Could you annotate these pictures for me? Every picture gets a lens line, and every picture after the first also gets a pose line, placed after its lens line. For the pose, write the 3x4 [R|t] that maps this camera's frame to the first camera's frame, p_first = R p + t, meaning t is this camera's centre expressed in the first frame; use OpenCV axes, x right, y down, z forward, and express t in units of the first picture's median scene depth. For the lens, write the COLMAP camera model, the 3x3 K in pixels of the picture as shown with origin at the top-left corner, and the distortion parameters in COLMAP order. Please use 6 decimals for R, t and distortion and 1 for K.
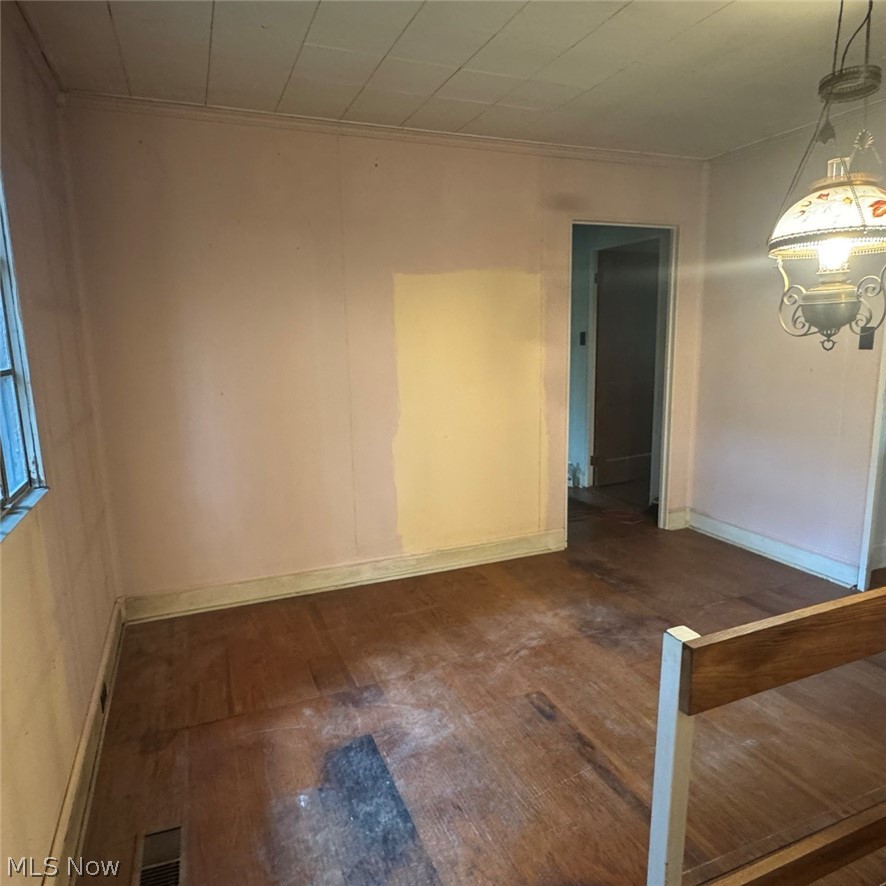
lens RADIAL K [[610.0, 0, 442.3], [0, 610.0, 443.1], [0, 0, 1]] dist [-0.006644, 0.005267]
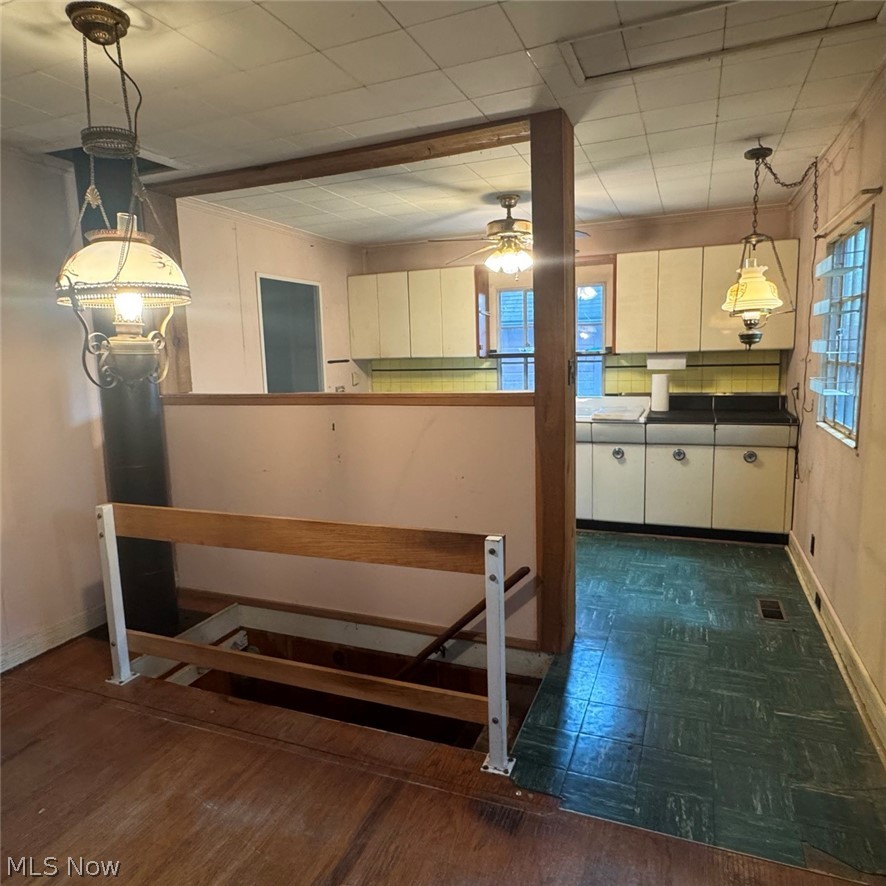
lens RADIAL K [[610.0, 0, 443.2], [0, 610.0, 441.5], [0, 0, 1]] dist [-0.006644, 0.005267]
pose [[-0.706984, -0.065735, 0.704168, -0.431683], [0.167015, 0.951991, 0.256553, -0.262687], [-0.687226, 0.298986, -0.662063, 1.333292]]
